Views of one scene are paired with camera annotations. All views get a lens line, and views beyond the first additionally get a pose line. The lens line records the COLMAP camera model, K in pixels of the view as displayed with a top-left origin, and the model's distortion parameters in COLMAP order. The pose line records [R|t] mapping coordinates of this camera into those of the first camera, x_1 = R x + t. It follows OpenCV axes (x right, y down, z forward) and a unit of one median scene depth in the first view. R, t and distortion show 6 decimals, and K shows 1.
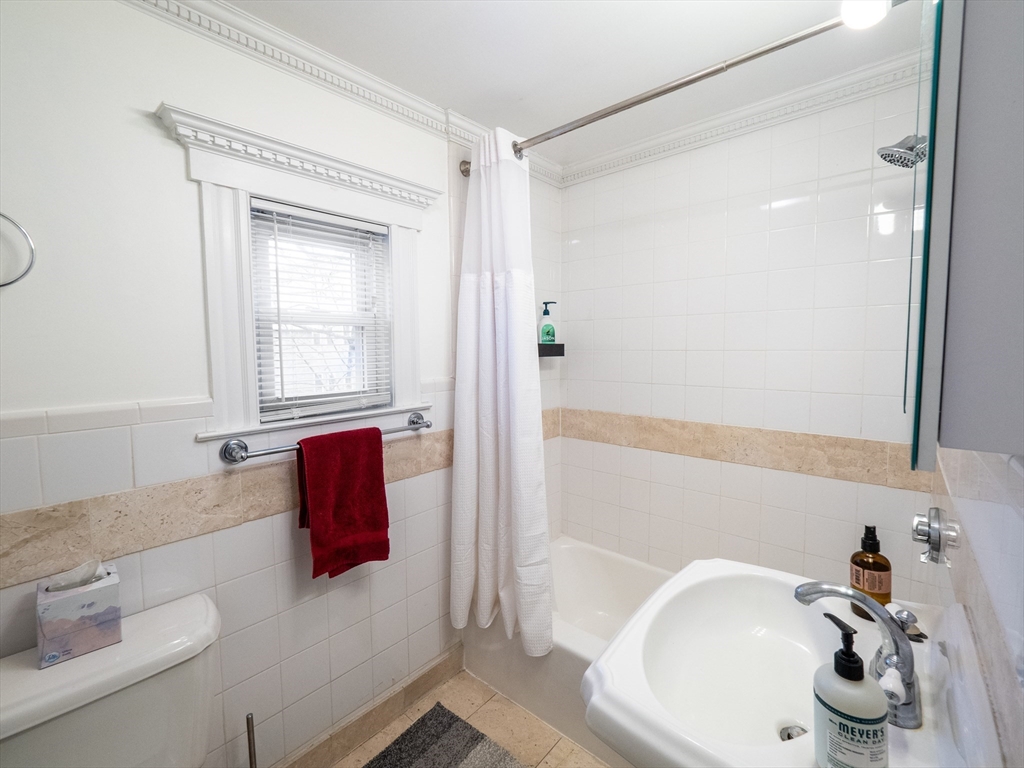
lens RADIAL K [[438.9, 0, 514.8], [0, 438.9, 379.1], [0, 0, 1]] dist [-0.008346, -0.000628]
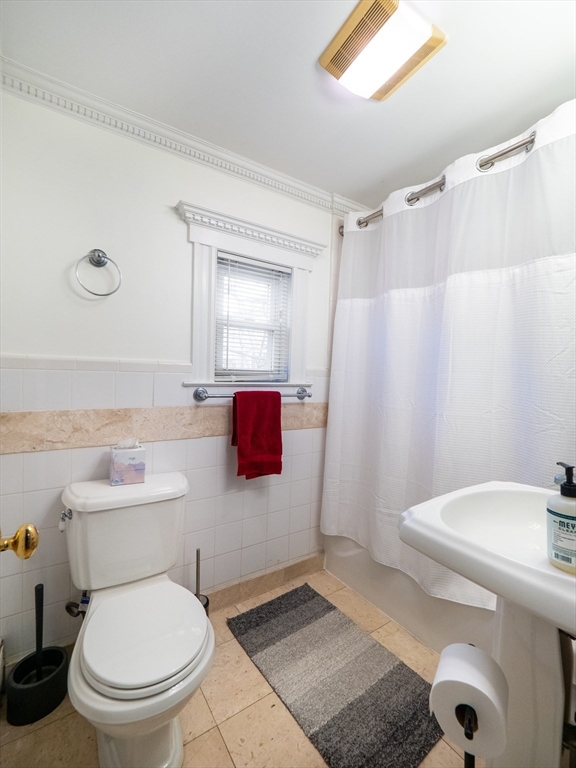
lens RADIAL K [[329.2, 0, 287.6], [0, 329.2, 387.0], [0, 0, 1]] dist [-0.008346, -0.000628]
pose [[0.966363, 0.046008, -0.253035, 0.020629], [-0.055743, 0.997950, -0.031436, 0.141484], [0.251070, 0.044484, 0.966946, -0.163150]]
